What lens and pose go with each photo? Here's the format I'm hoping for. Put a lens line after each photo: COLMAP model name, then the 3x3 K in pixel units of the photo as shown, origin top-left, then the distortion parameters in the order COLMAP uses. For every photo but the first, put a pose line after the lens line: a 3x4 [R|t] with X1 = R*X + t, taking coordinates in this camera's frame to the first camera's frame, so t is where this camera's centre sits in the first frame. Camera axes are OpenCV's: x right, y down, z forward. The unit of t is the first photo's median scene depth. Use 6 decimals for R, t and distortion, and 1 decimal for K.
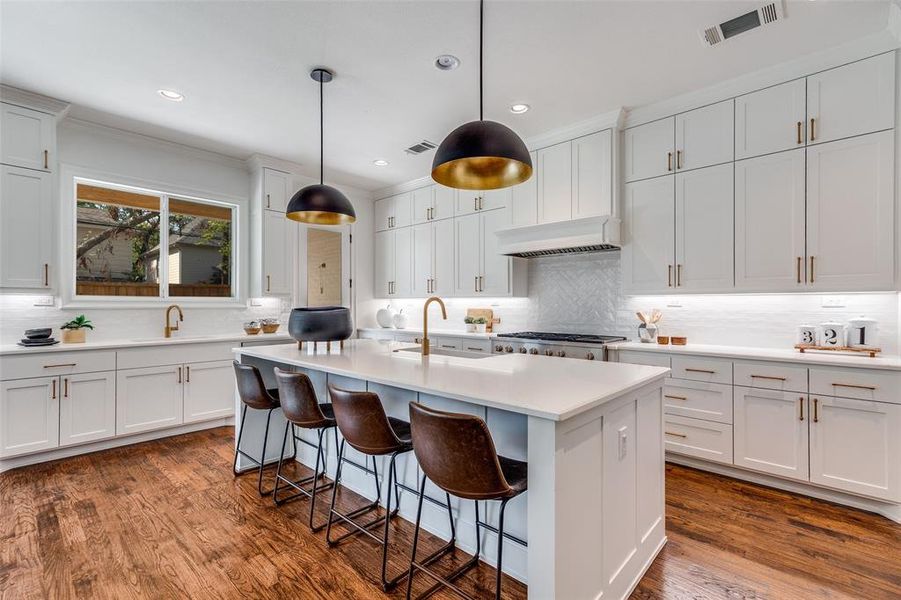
lens RADIAL K [[410.2, 0, 451.4], [0, 410.2, 302.6], [0, 0, 1]] dist [0.005719, 0.001137]
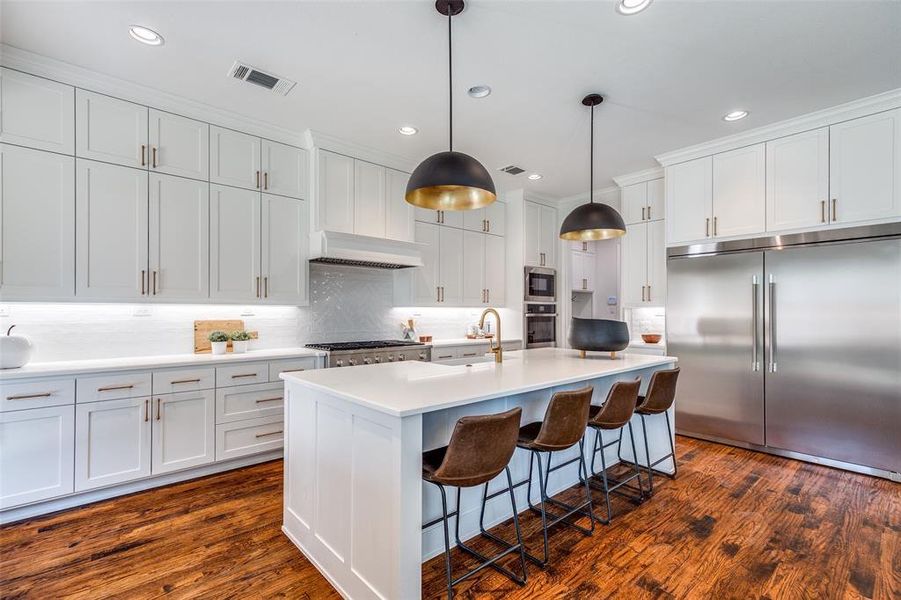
lens RADIAL K [[410.2, 0, 432.7], [0, 410.2, 305.9], [0, 0, 1]] dist [0.005719, 0.001137]
pose [[0.121991, 0.020382, 0.992322, -0.652913], [-0.004551, 0.999790, -0.019976, 0.002525], [-0.992521, -0.002079, 0.122058, 0.589621]]
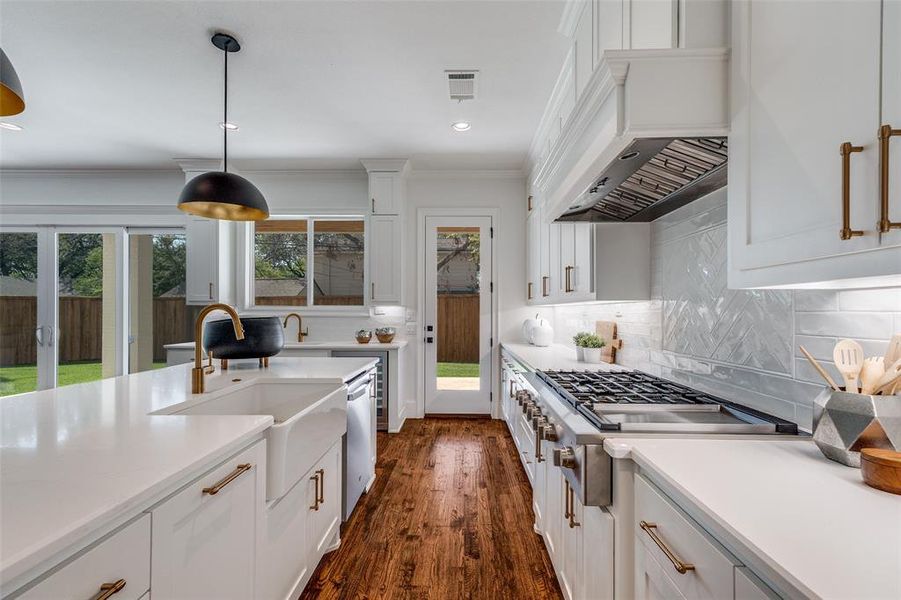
lens RADIAL K [[410.2, 0, 454.9], [0, 410.2, 313.8], [0, 0, 1]] dist [0.005719, 0.001137]
pose [[0.667716, 0.004528, -0.744402, 0.391806], [0.002175, 0.999965, 0.008033, -0.001243], [0.744413, -0.006983, 0.667683, 0.488310]]
